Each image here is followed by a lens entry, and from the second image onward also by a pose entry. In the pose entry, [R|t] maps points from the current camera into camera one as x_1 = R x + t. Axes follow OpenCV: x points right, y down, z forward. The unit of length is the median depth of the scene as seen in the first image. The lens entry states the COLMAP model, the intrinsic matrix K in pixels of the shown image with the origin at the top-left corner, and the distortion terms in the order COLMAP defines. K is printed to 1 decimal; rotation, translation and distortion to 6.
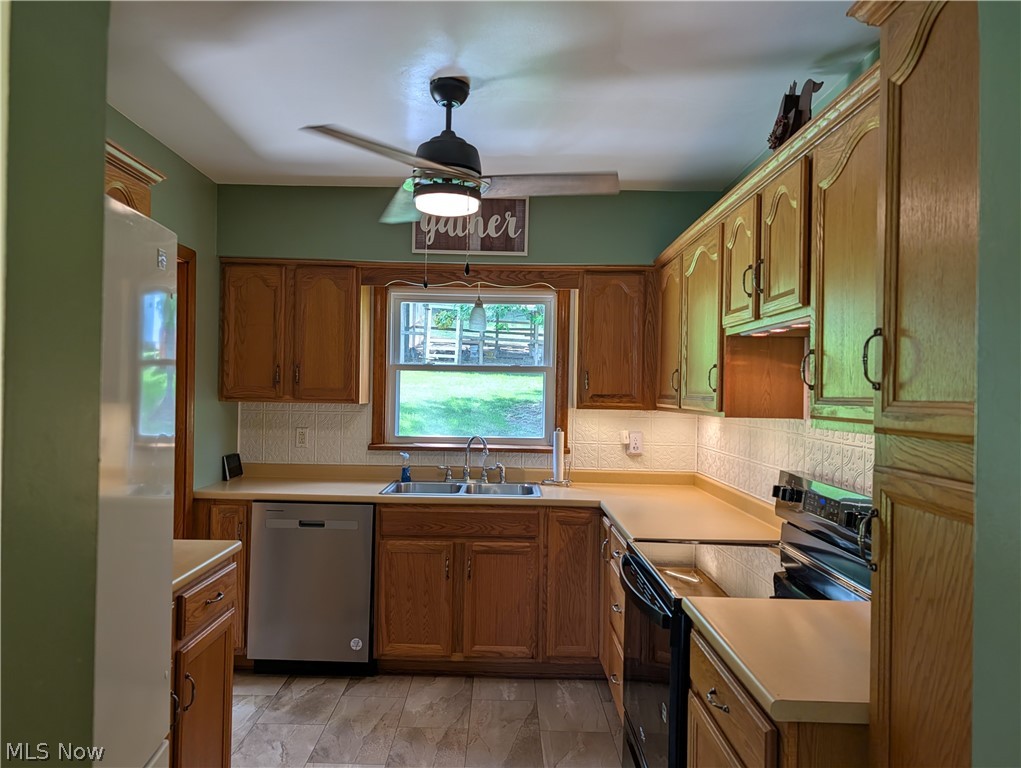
lens RADIAL K [[727.7, 0, 509.8], [0, 727.7, 386.1], [0, 0, 1]] dist [0.024192, -0.022558]
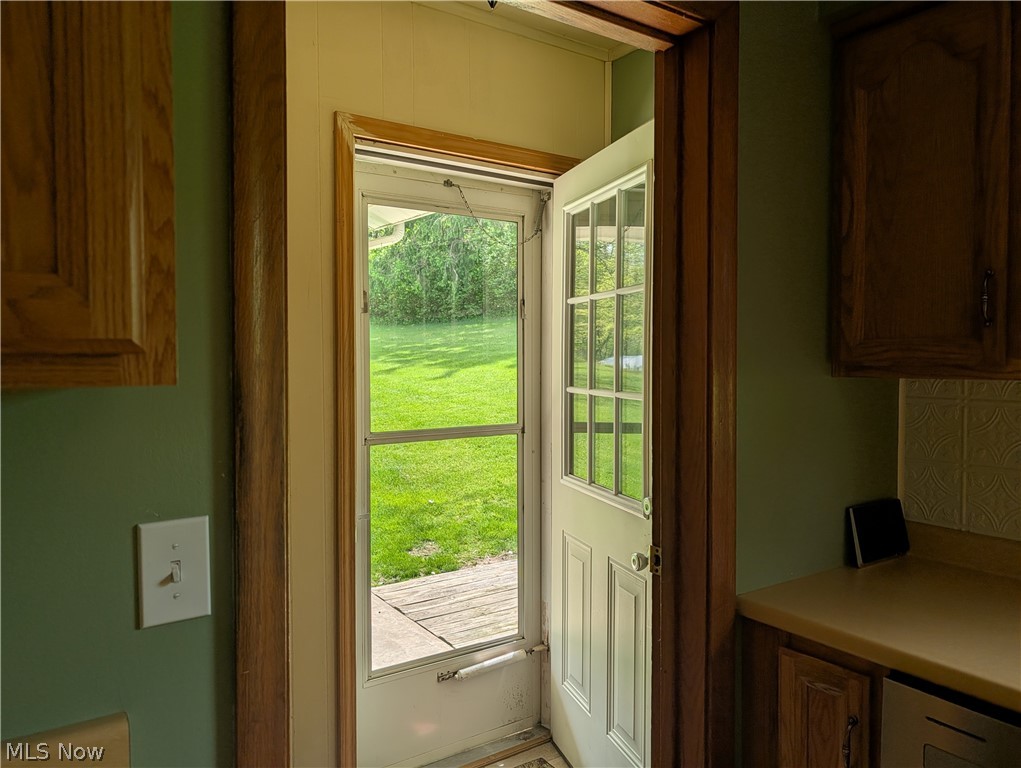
lens RADIAL K [[727.7, 0, 509.8], [0, 727.7, 386.1], [0, 0, 1]] dist [0.024192, -0.022558]
pose [[0.559757, 0.007375, -0.828624, -0.154969], [0.015909, 0.999680, 0.019644, 0.015019], [0.828504, -0.024178, 0.559460, 0.612471]]
